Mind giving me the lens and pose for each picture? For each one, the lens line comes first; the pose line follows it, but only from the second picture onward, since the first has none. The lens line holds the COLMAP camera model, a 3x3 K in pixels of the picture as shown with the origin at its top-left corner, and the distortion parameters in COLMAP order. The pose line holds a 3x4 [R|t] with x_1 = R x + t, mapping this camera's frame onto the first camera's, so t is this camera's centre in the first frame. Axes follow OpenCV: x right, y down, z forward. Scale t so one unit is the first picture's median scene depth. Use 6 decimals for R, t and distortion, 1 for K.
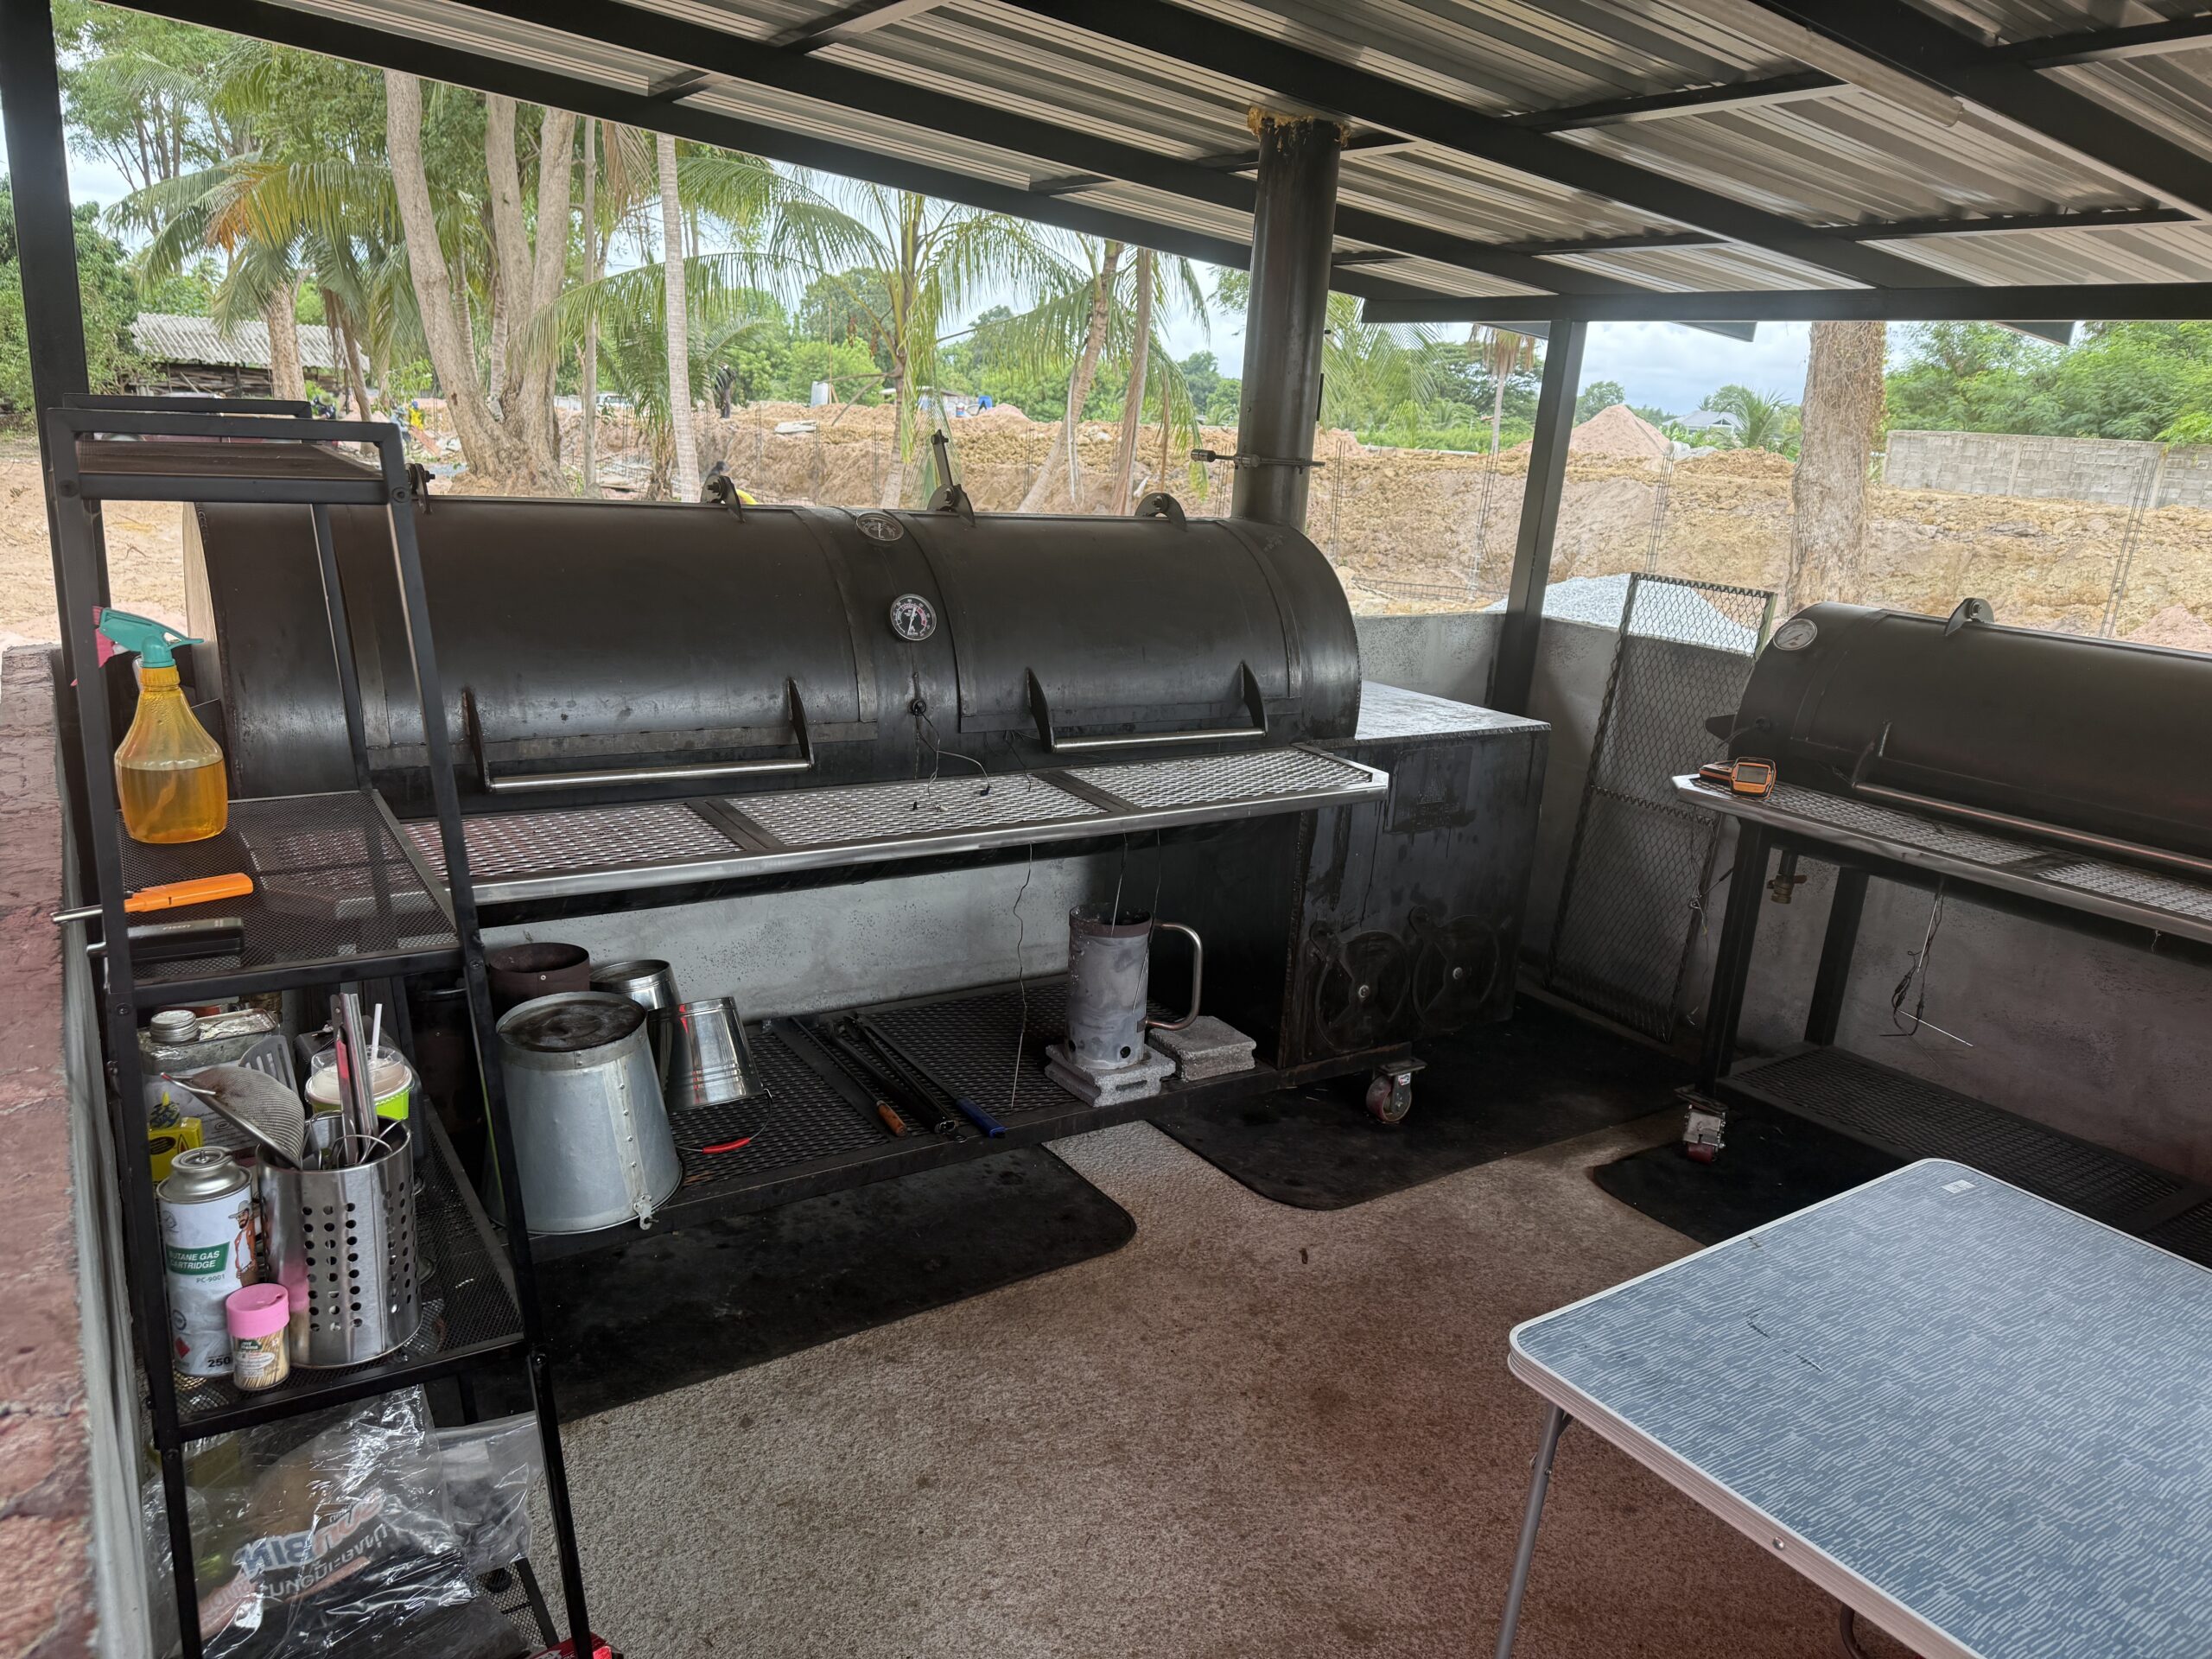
lens RADIAL K [[1546.1, 0, 1100.9], [0, 1546.1, 844.5], [0, 0, 1]] dist [0.061382, -0.072122]
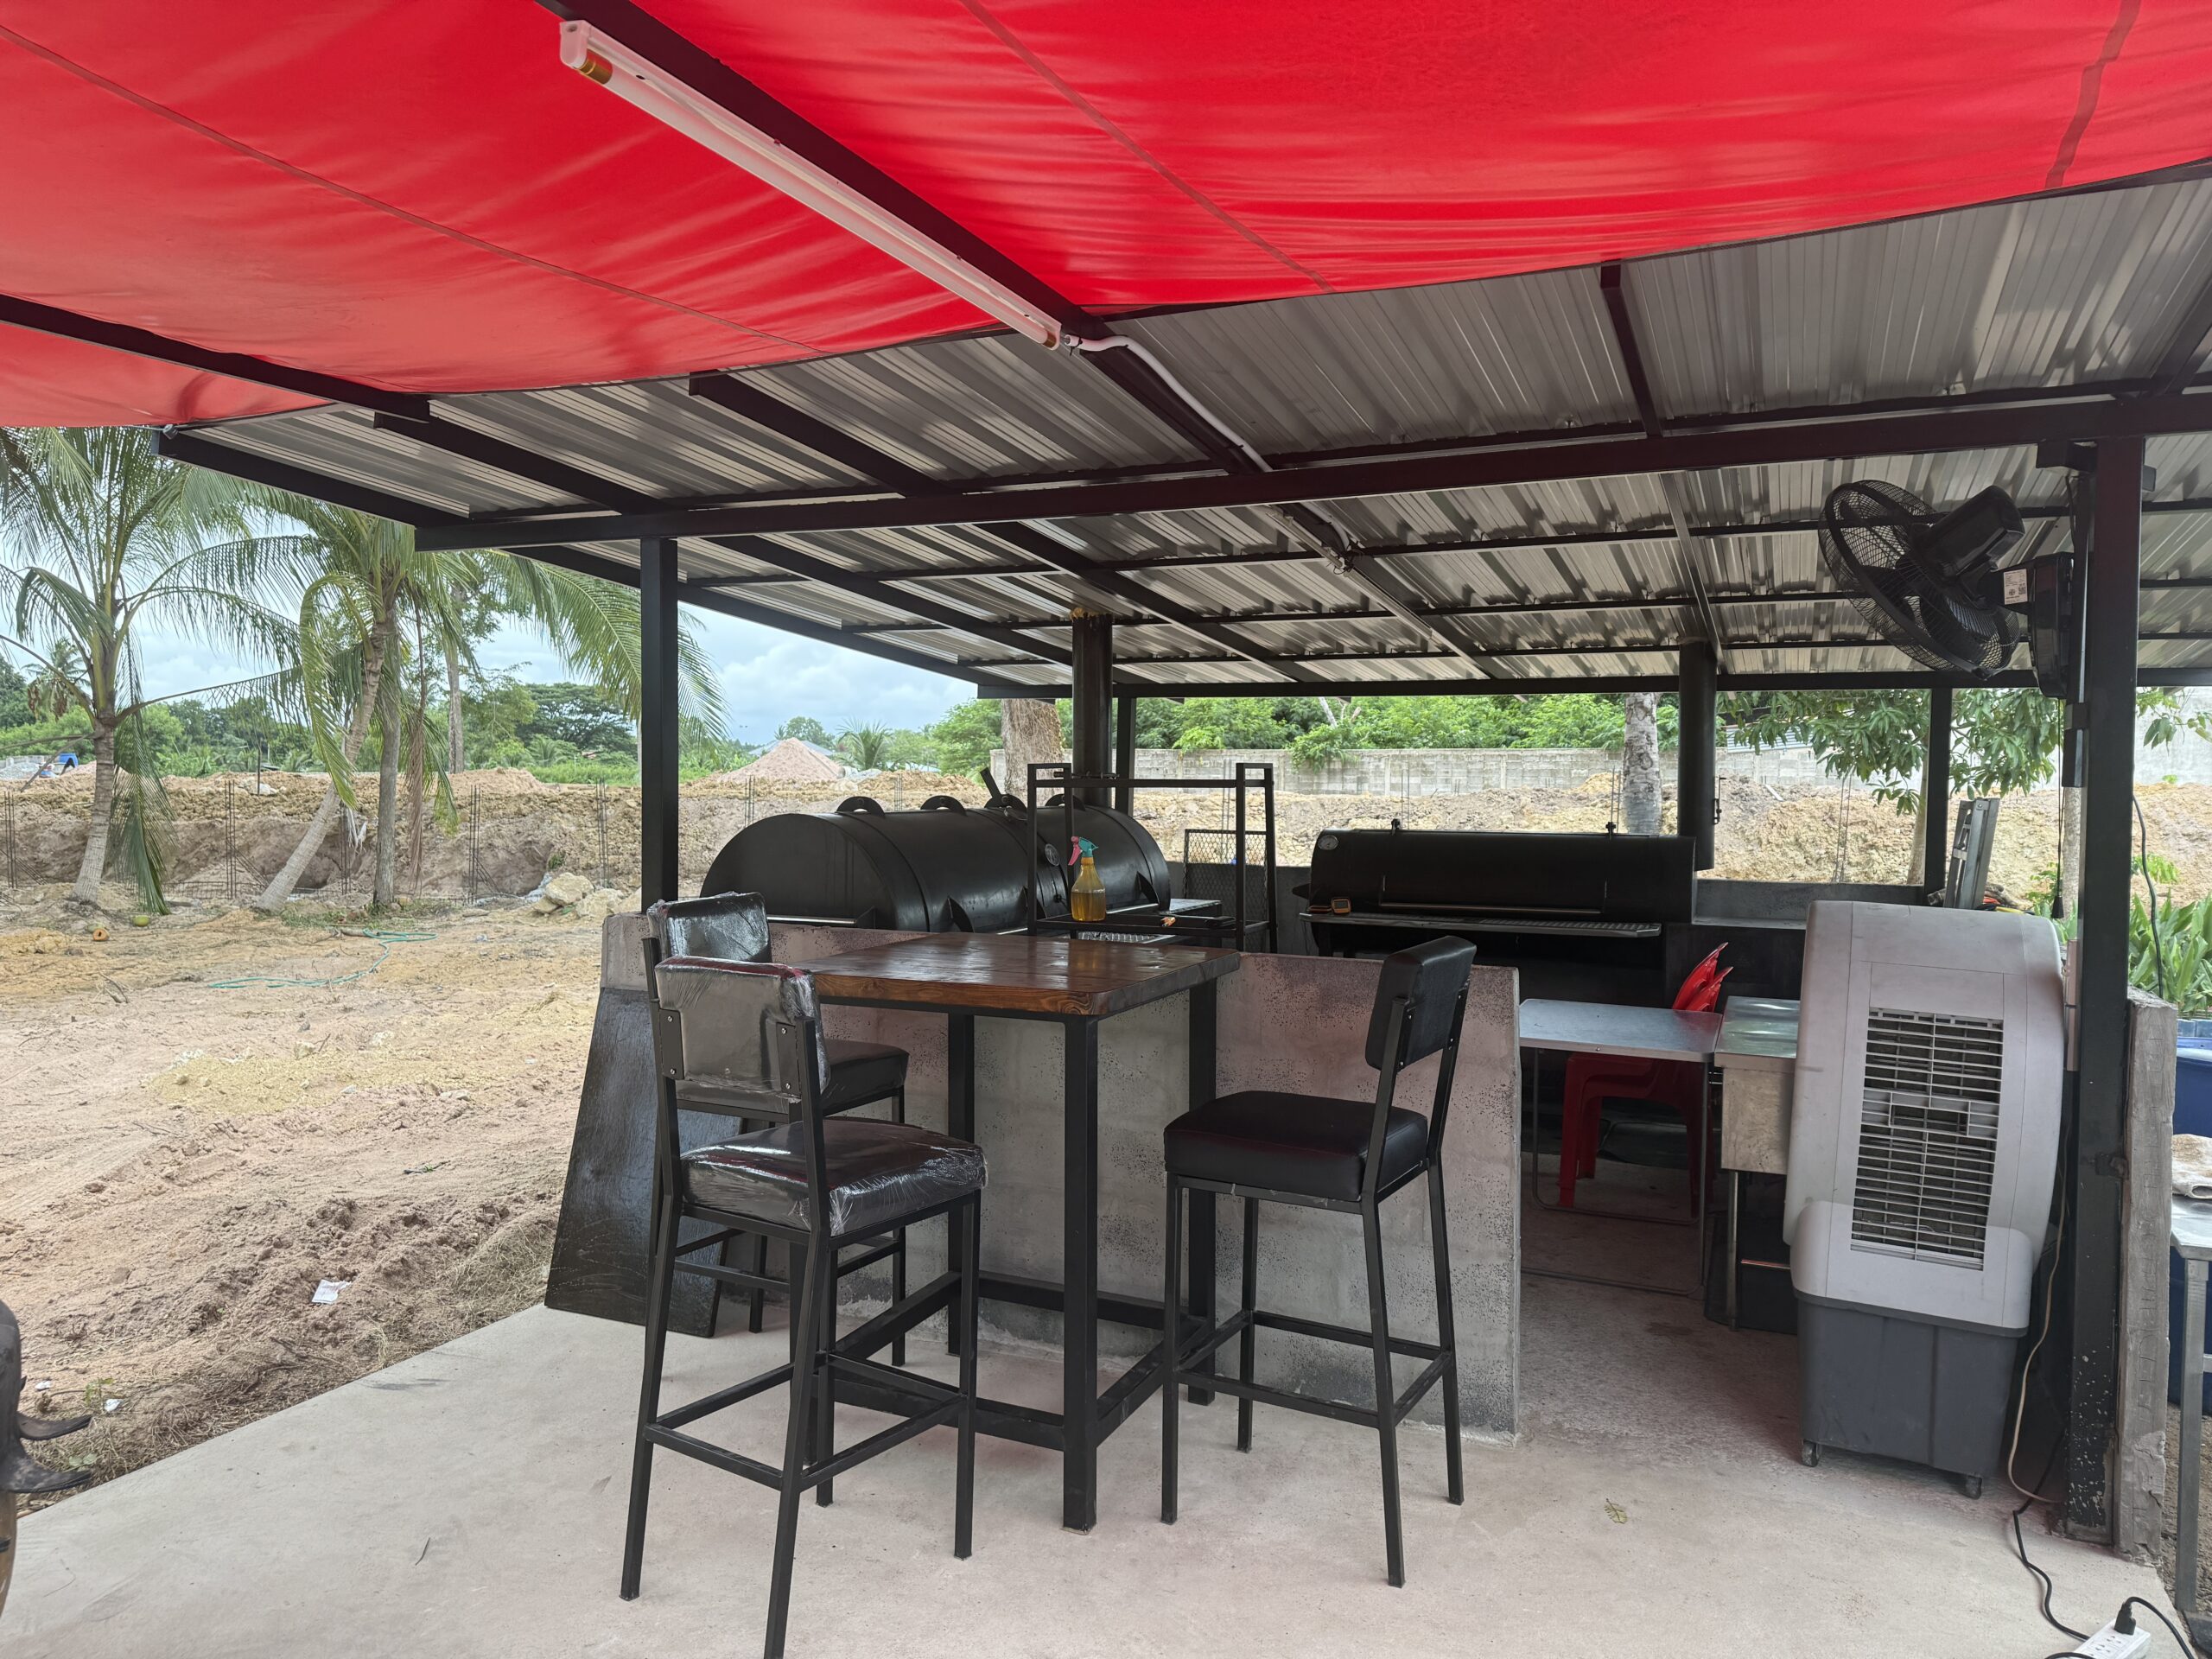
lens RADIAL K [[1546.1, 0, 1100.9], [0, 1546.1, 844.5], [0, 0, 1]] dist [0.061382, -0.072122]
pose [[0.840899, -0.076792, 0.535717, -0.135950], [0.184915, 0.971076, -0.151057, 0.018531], [-0.508622, 0.226085, 0.830776, -0.084906]]
